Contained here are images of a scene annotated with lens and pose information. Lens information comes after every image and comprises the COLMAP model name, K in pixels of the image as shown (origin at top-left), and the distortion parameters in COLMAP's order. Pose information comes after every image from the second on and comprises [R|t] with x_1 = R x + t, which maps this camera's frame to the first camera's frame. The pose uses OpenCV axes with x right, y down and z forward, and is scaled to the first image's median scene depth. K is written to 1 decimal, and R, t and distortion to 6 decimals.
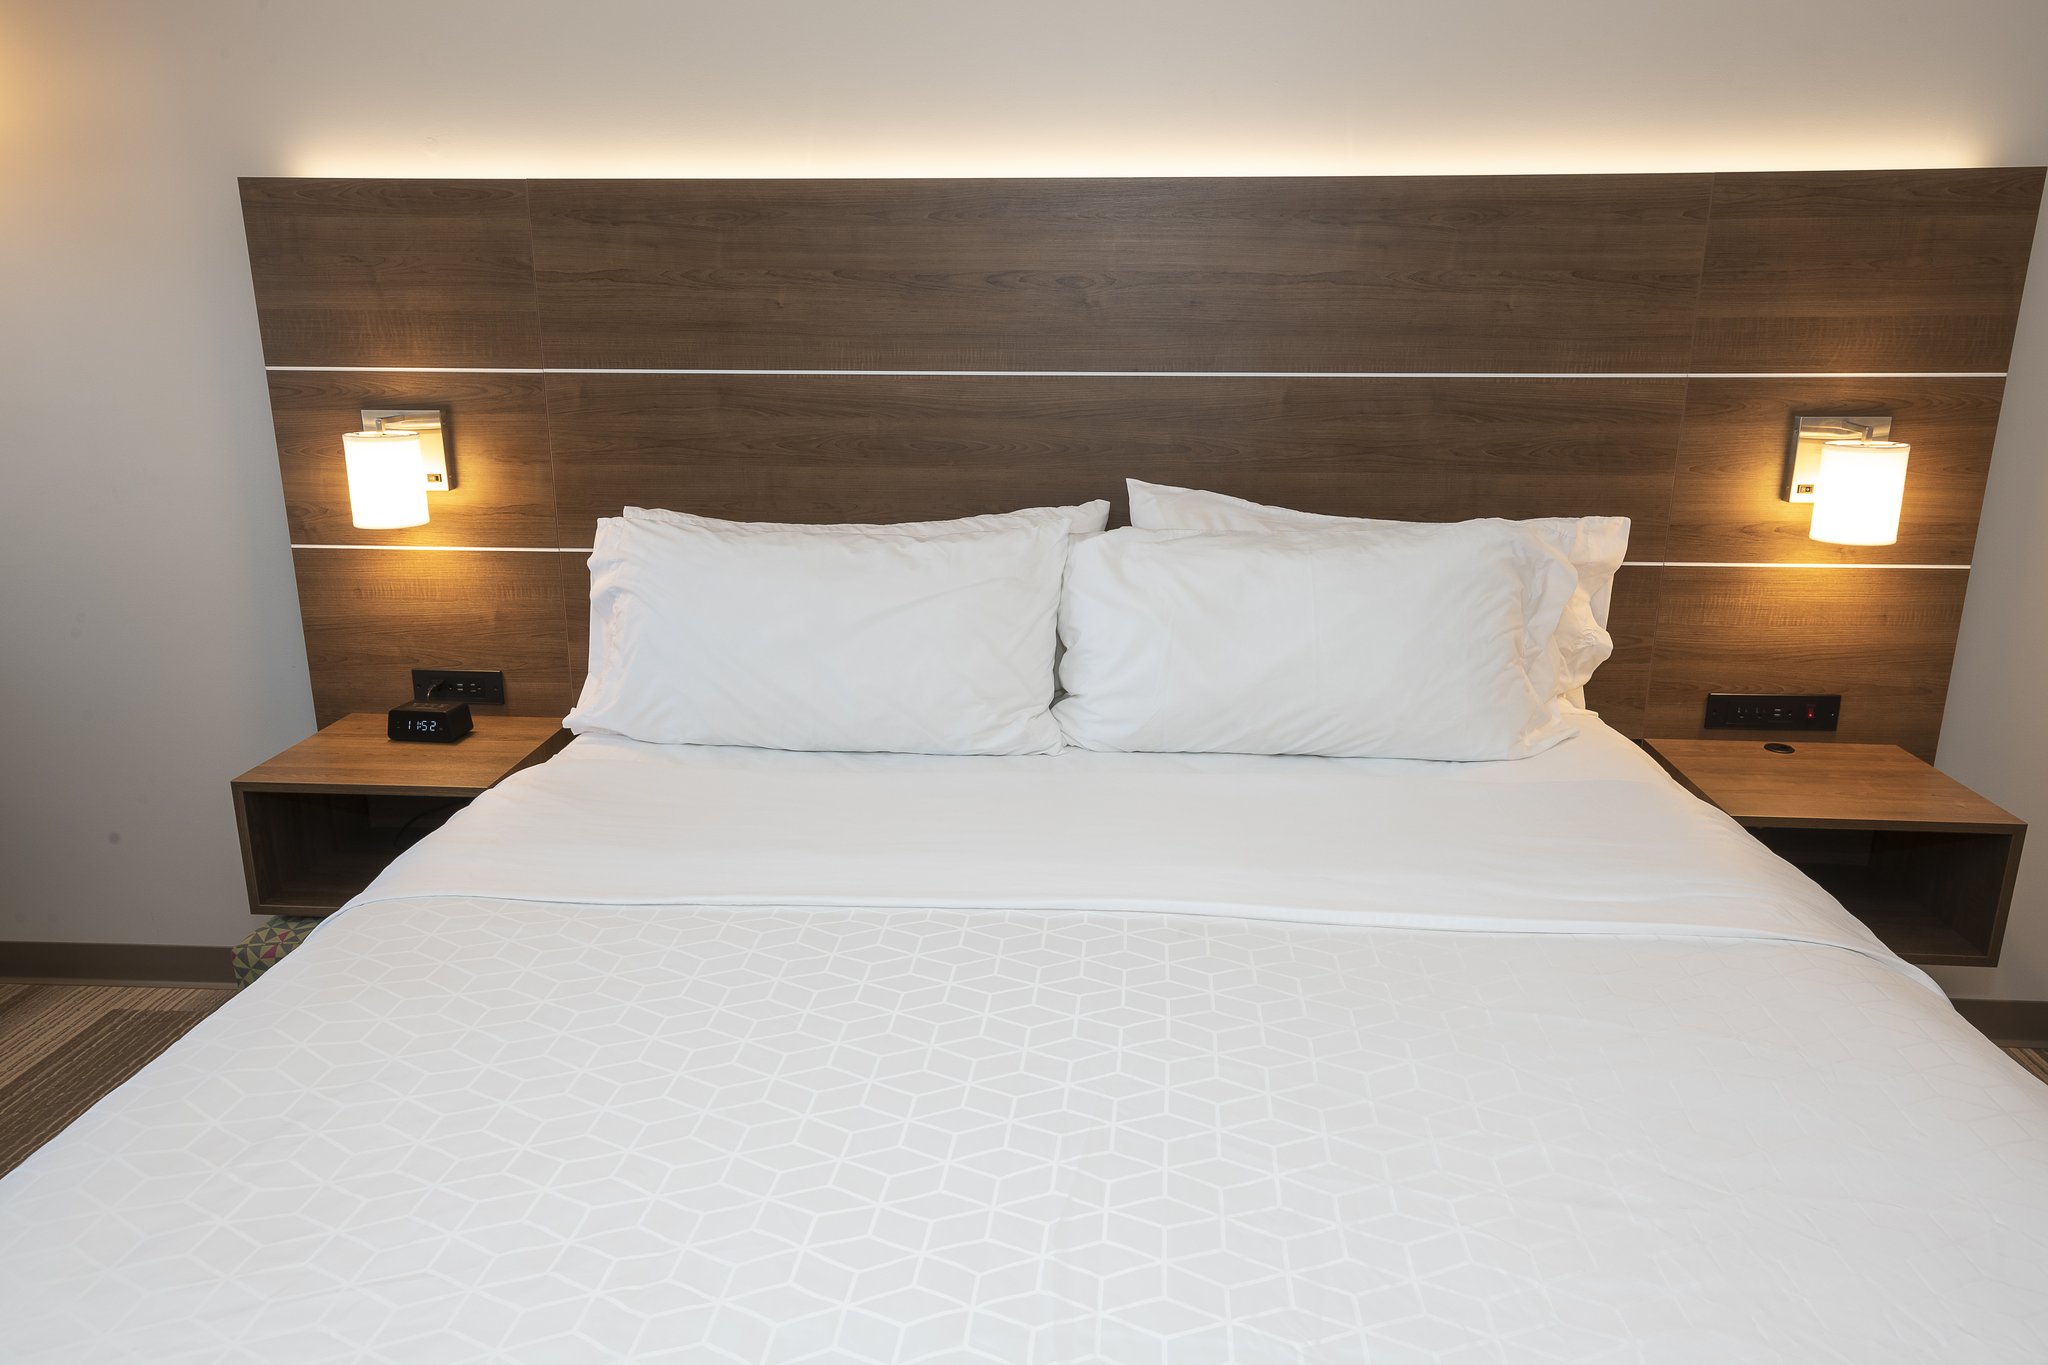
lens RADIAL K [[1408.2, 0, 1023.7], [0, 1408.2, 695.0], [0, 0, 1]] dist [0.020220, 0.003224]
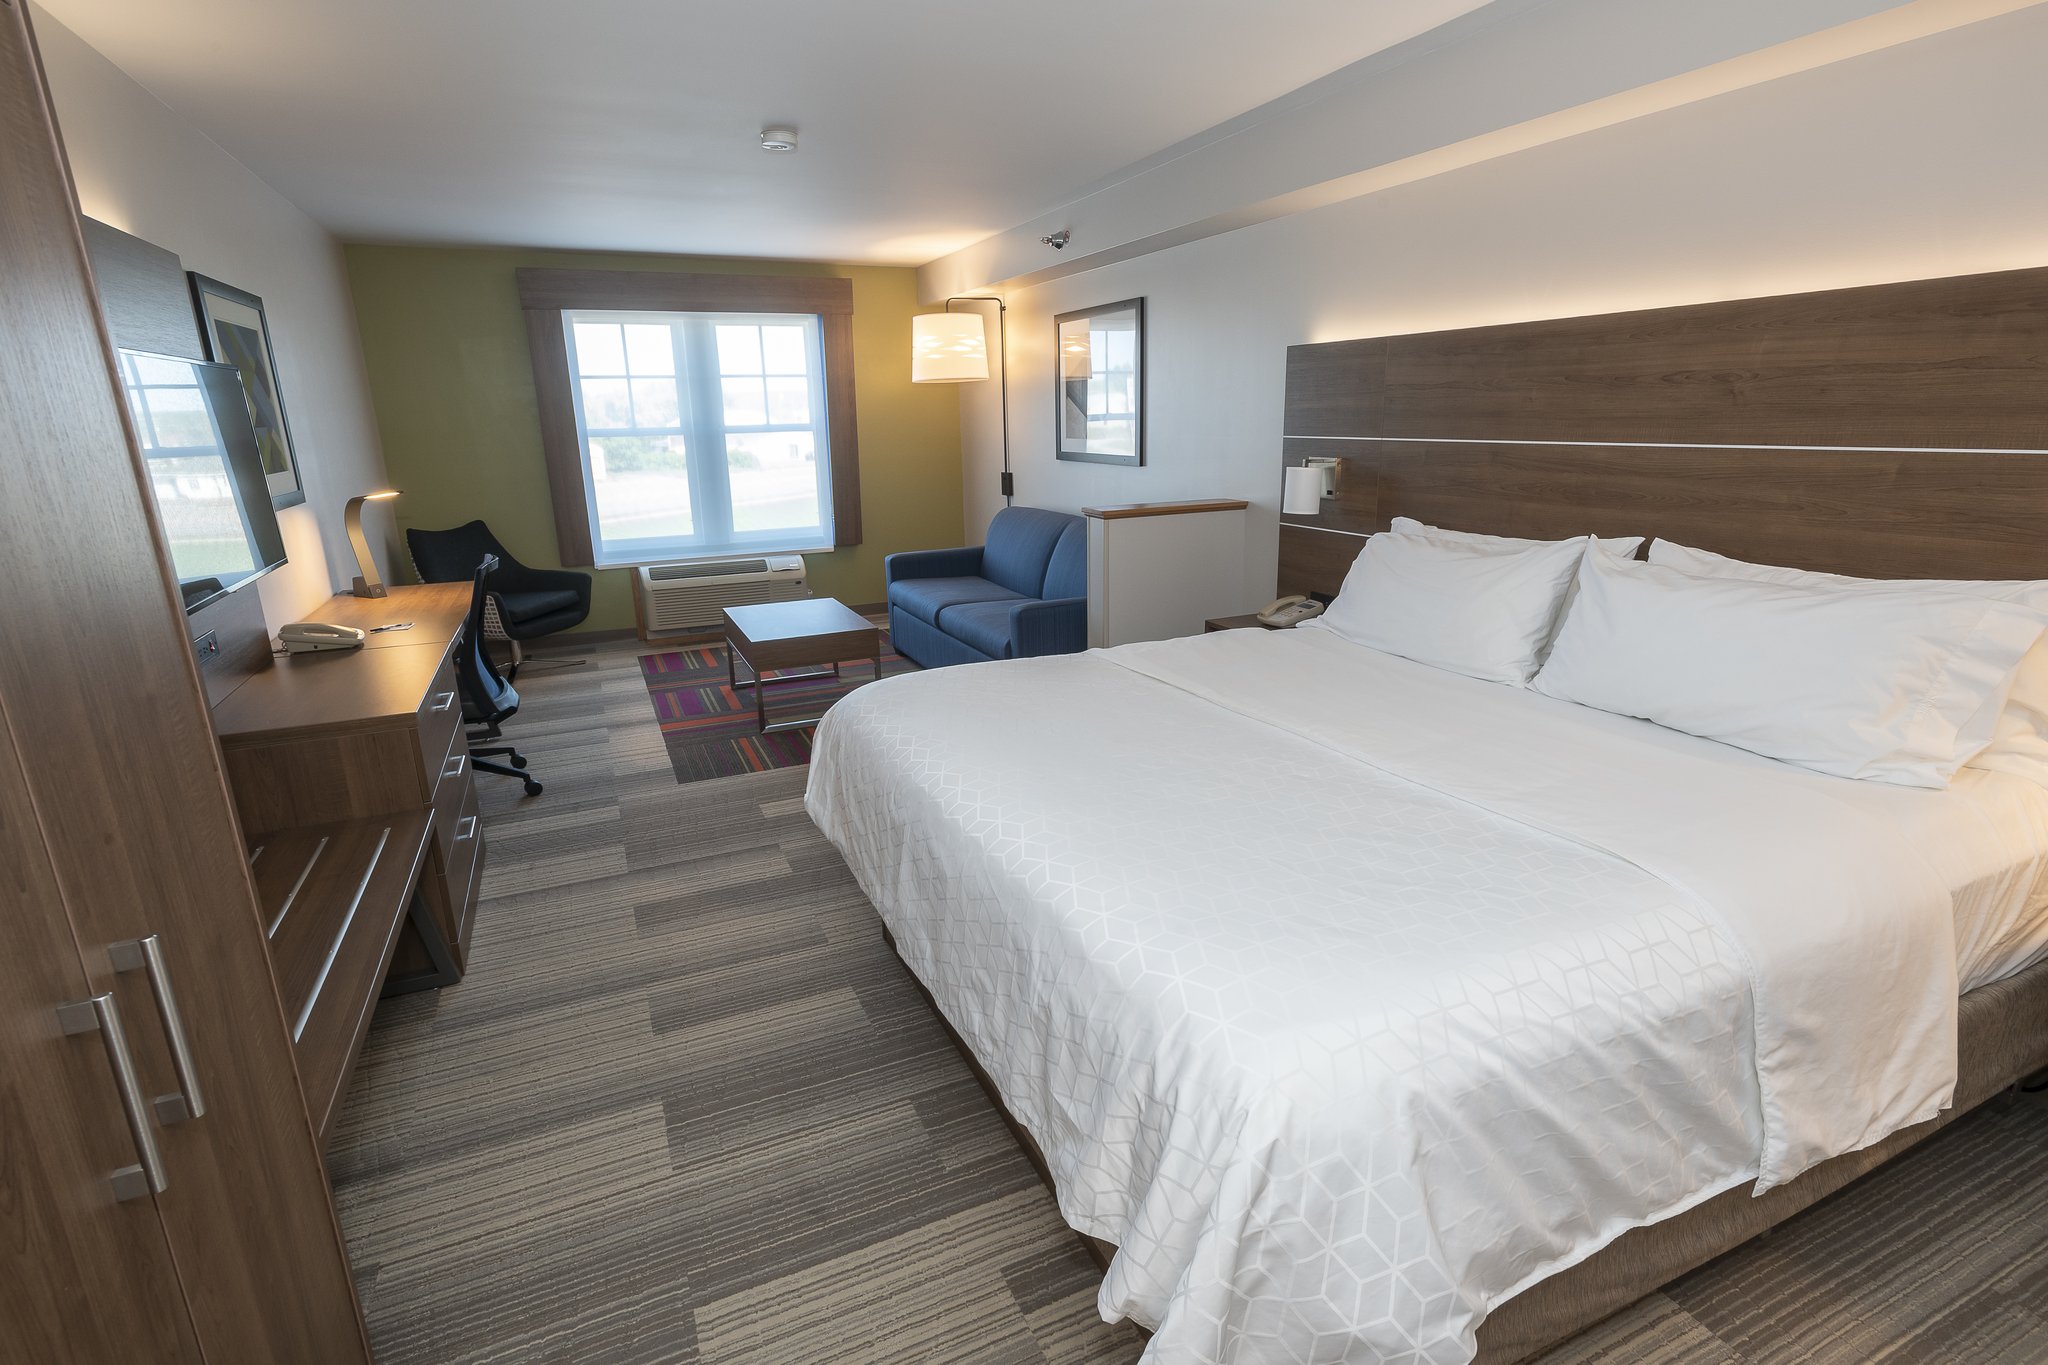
lens RADIAL K [[988.5, 0, 1001.7], [0, 988.5, 692.1], [0, 0, 1]] dist [0.001307, 0.003212]
pose [[0.490287, 0.225867, -0.841785, 0.542481], [-0.210905, 0.967878, 0.136862, 0.013048], [0.845658, 0.110435, 0.522174, -0.040129]]
